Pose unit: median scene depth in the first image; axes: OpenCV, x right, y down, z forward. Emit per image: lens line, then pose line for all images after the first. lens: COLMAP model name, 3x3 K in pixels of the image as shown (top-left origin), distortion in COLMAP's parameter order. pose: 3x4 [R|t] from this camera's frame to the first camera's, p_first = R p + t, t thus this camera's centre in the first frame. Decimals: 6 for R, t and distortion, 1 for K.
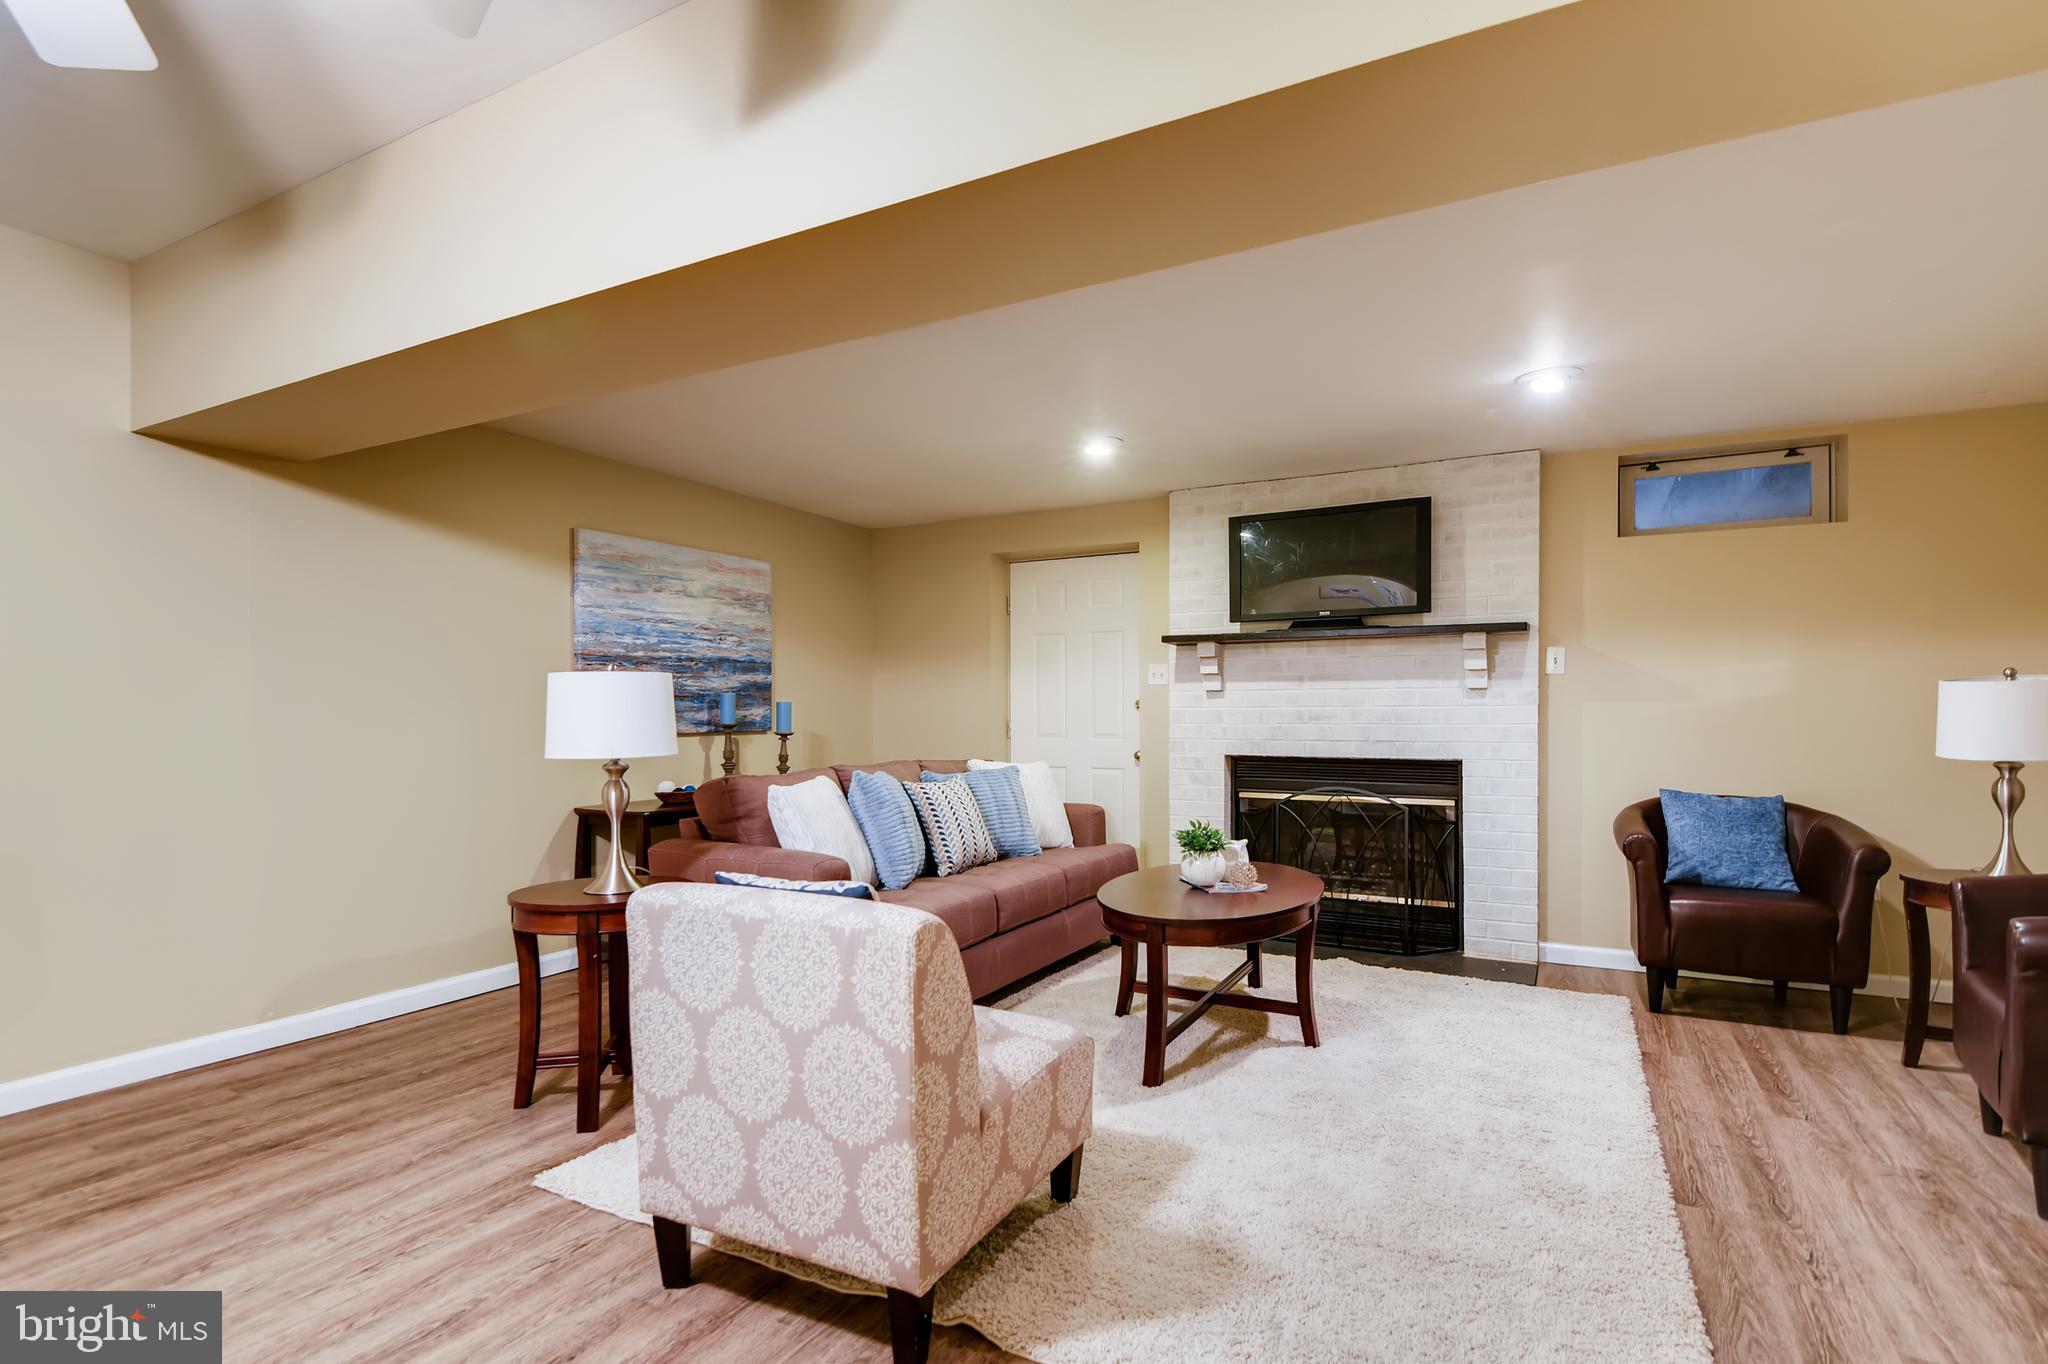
lens RADIAL K [[968.9, 0, 1000.4], [0, 968.9, 679.5], [0, 0, 1]] dist [0.022295, -0.016051]
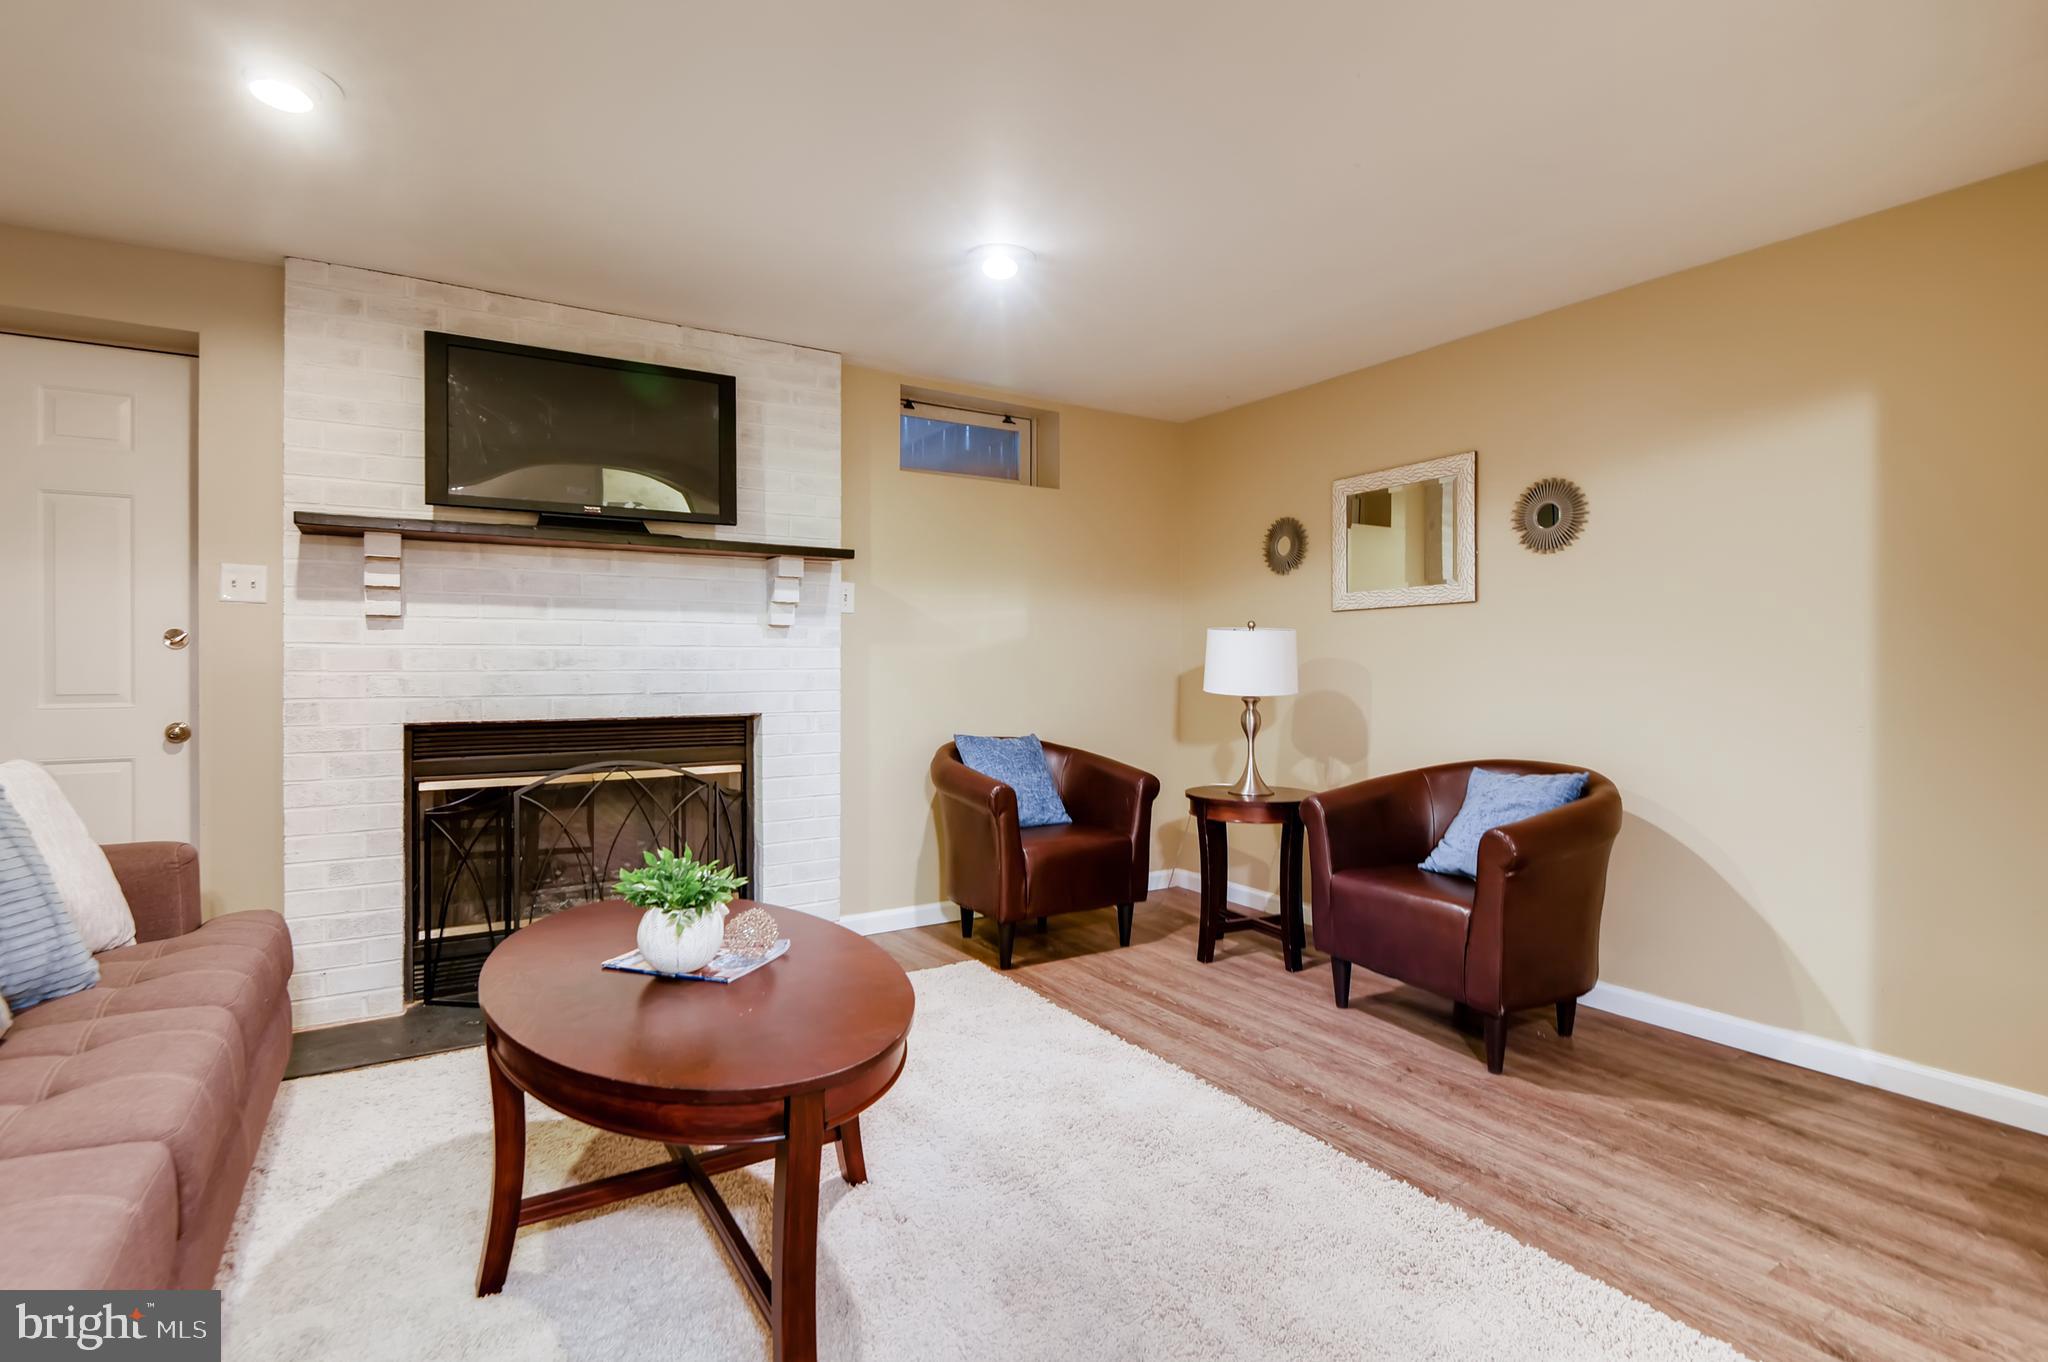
lens RADIAL K [[975.3, 0, 1023.1], [0, 975.3, 649.3], [0, 0, 1]] dist [0.023563, -0.034349]
pose [[0.486186, 0.012435, 0.873767, -0.138404], [-0.033351, 0.999434, 0.004334, 0.020122], [-0.873219, -0.031248, 0.486325, 0.457826]]
